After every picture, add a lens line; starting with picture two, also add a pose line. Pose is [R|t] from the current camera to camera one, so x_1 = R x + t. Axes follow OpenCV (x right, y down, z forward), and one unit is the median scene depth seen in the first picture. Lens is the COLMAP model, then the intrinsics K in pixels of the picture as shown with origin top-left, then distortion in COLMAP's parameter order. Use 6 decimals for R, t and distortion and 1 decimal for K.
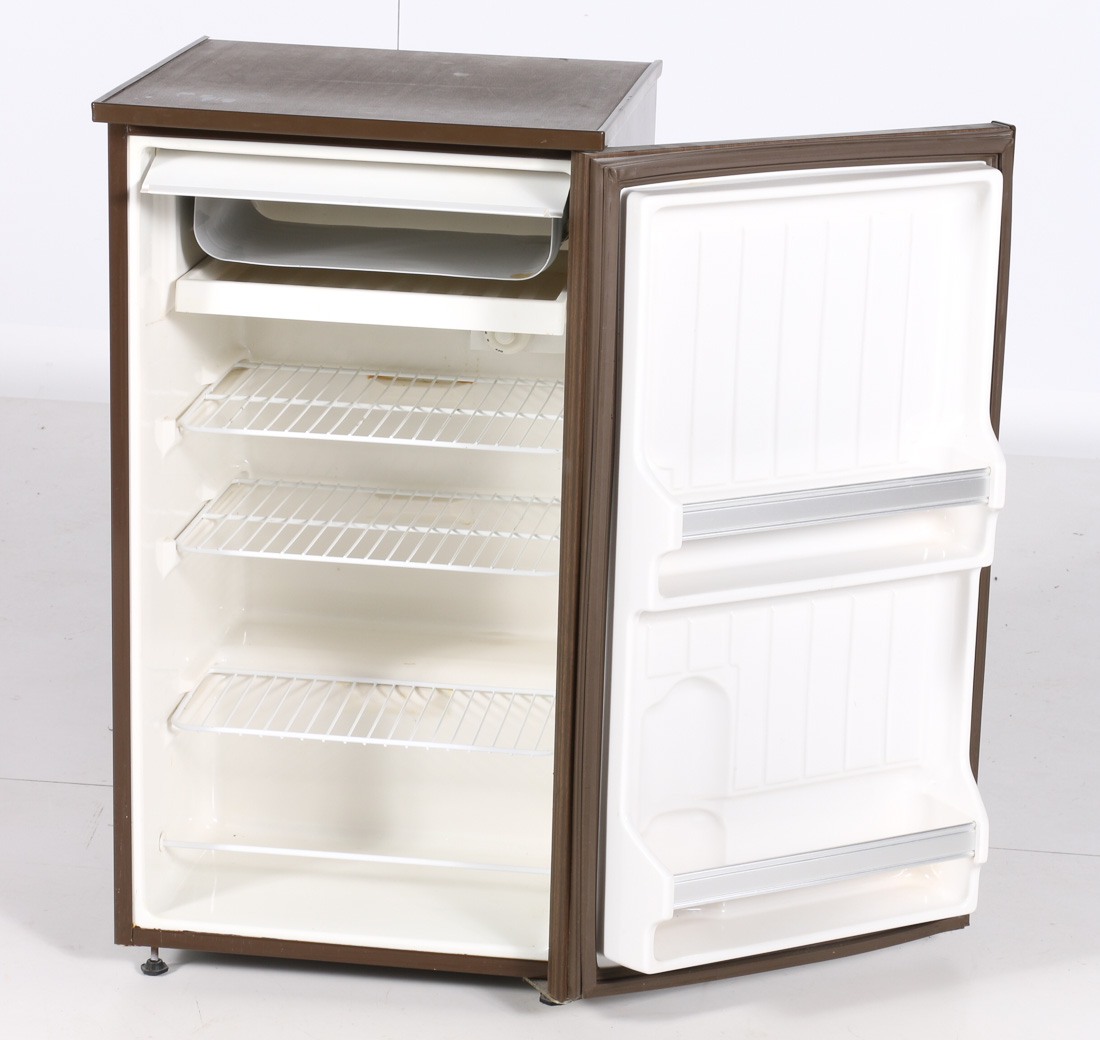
lens RADIAL K [[3211.3, 0, 550.2], [0, 3211.3, 519.9], [0, 0, 1]] dist [0.080086, 0.000000]
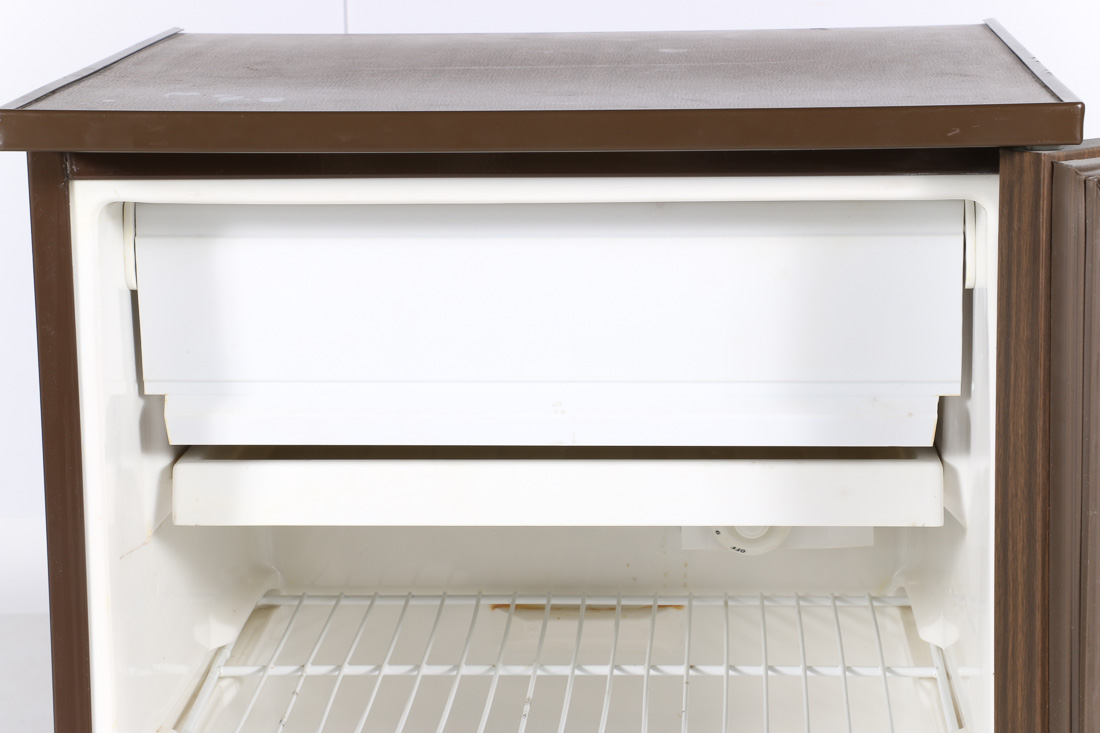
lens RADIAL K [[3009.4, 0, 549.4], [0, 3009.4, 366.2], [0, 0, 1]] dist [0.411705, 0.000000]
pose [[0.996675, -0.058930, 0.056272, -0.079475], [0.063735, 0.994096, -0.087808, -0.042026], [-0.050766, 0.091102, 0.994547, 0.495039]]
